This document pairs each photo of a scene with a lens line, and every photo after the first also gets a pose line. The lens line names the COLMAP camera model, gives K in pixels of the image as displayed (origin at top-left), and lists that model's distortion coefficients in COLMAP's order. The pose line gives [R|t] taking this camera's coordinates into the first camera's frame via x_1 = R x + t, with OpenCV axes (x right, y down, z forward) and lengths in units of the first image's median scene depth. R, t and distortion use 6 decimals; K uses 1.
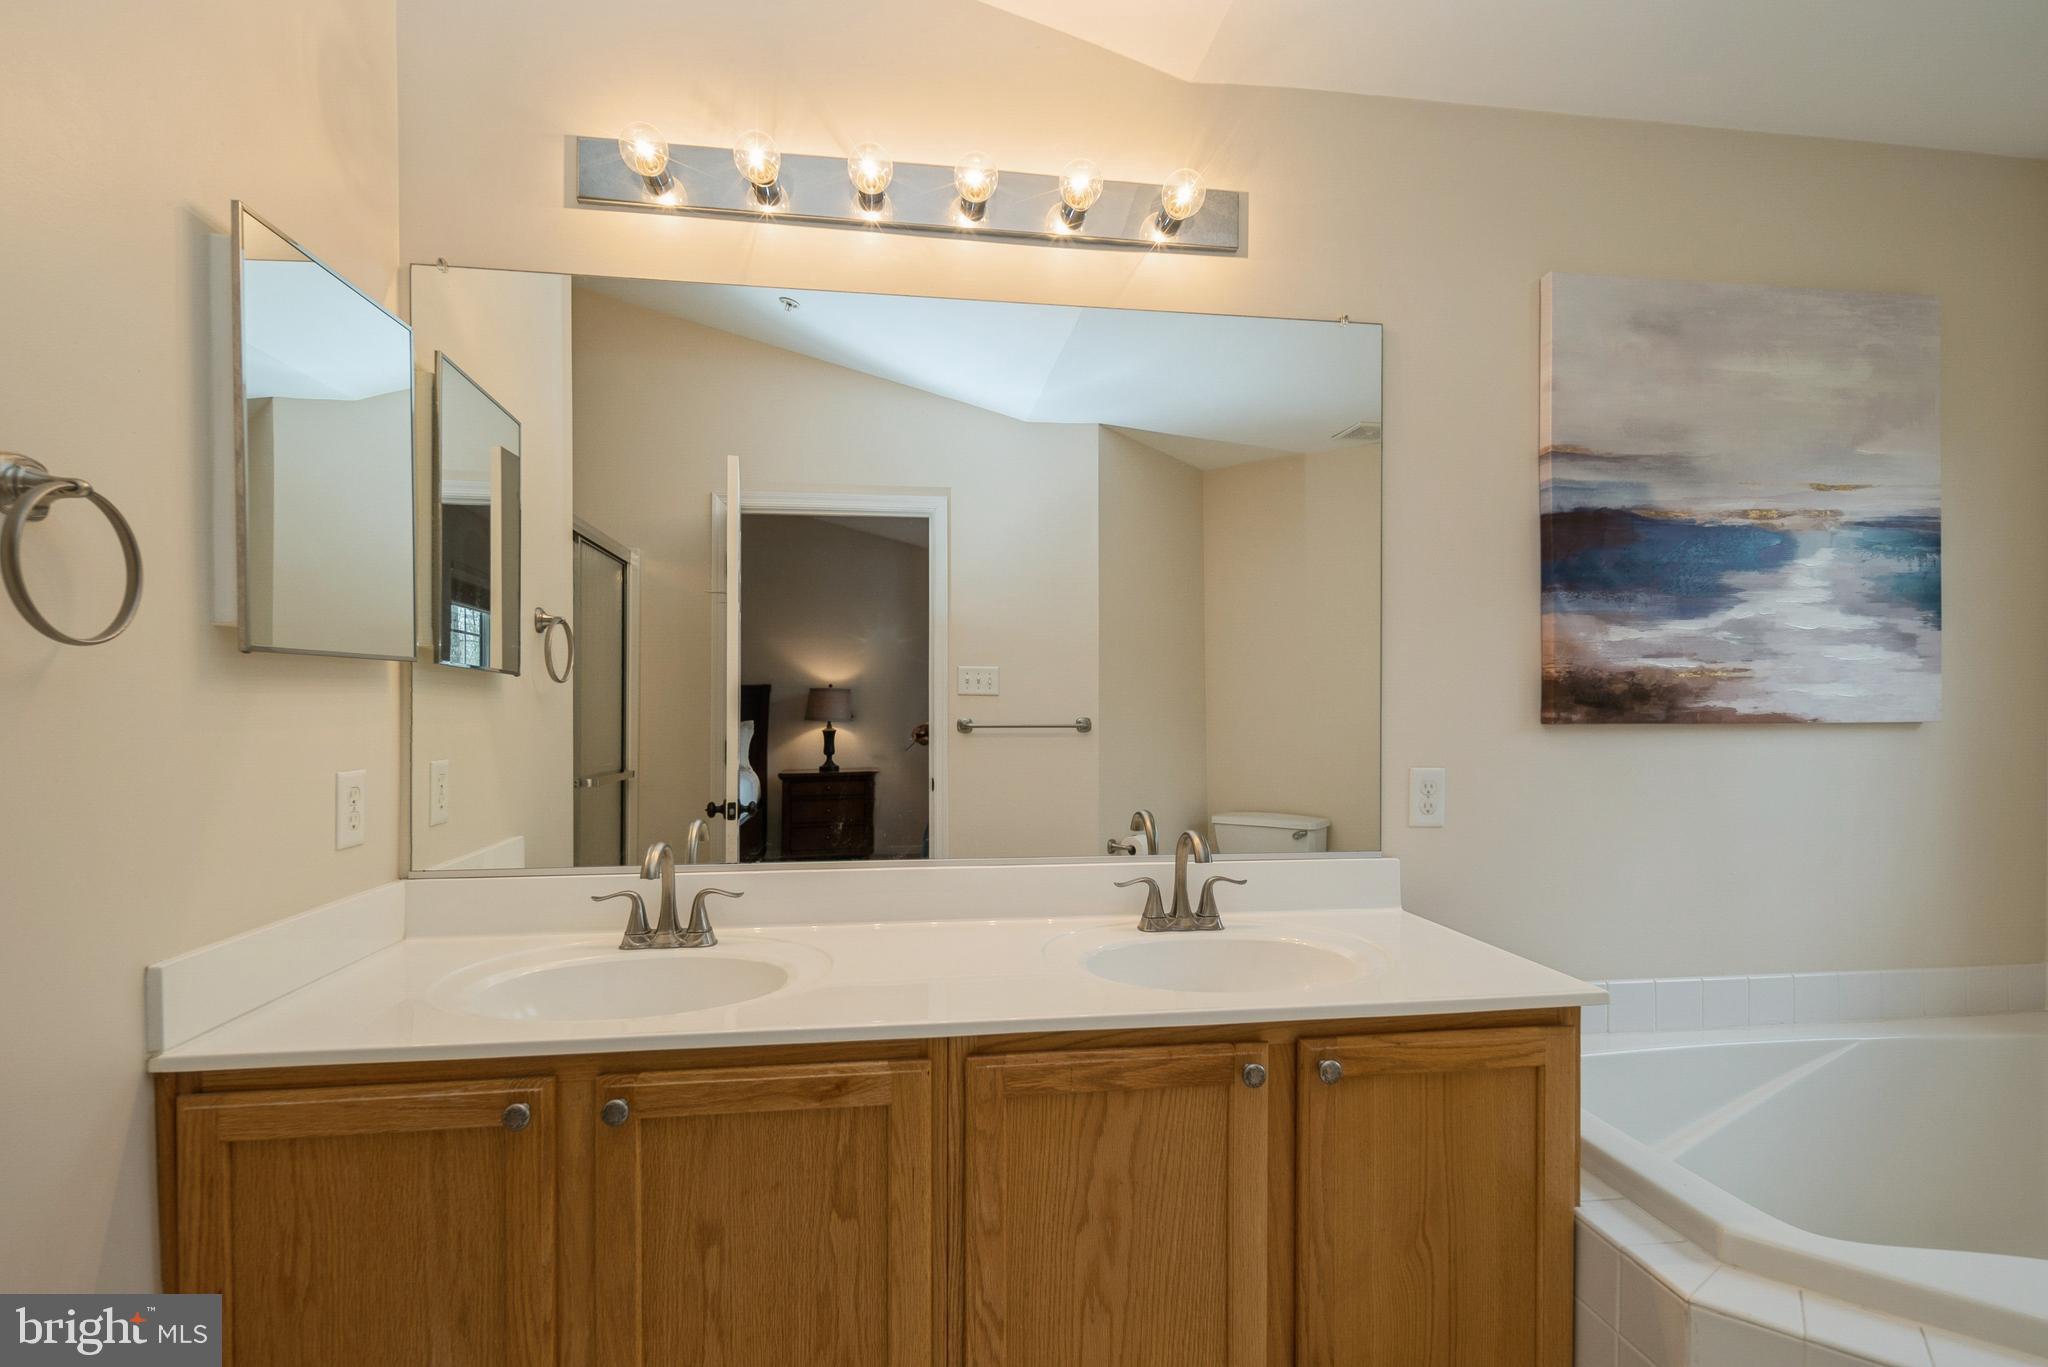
lens RADIAL K [[905.1, 0, 1018.0], [0, 905.1, 700.9], [0, 0, 1]] dist [0.008021, -0.003876]
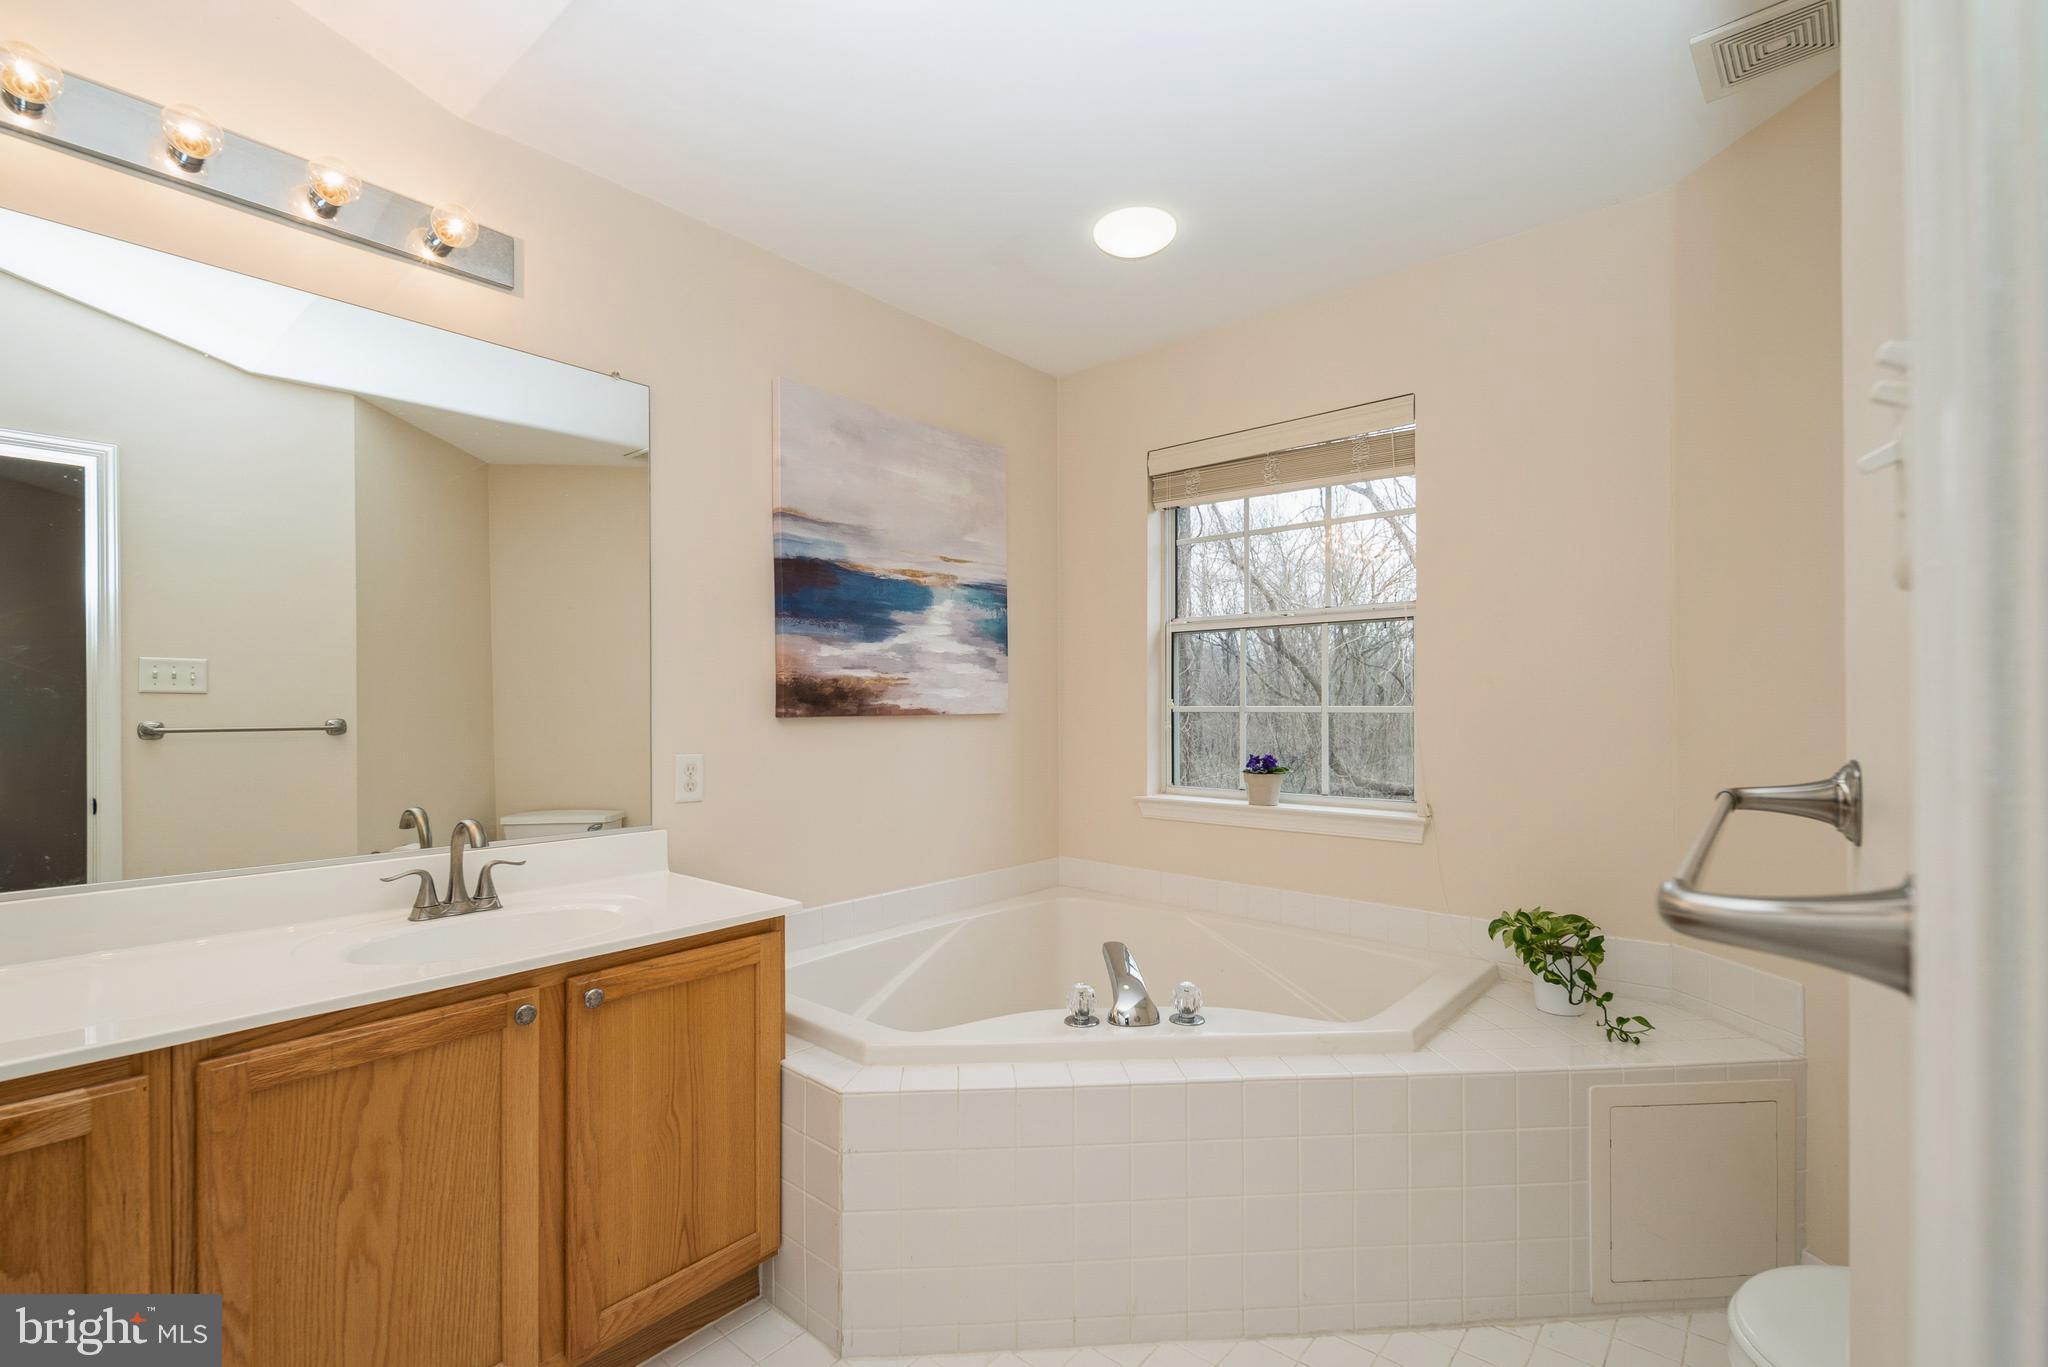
lens RADIAL K [[905.1, 0, 1022.1], [0, 905.1, 707.9], [0, 0, 1]] dist [0.008021, -0.003876]
pose [[0.749074, -0.006136, 0.662458, -0.027935], [0.000602, 0.999963, 0.008581, 0.000609], [-0.662486, -0.006029, 0.749050, -0.240221]]
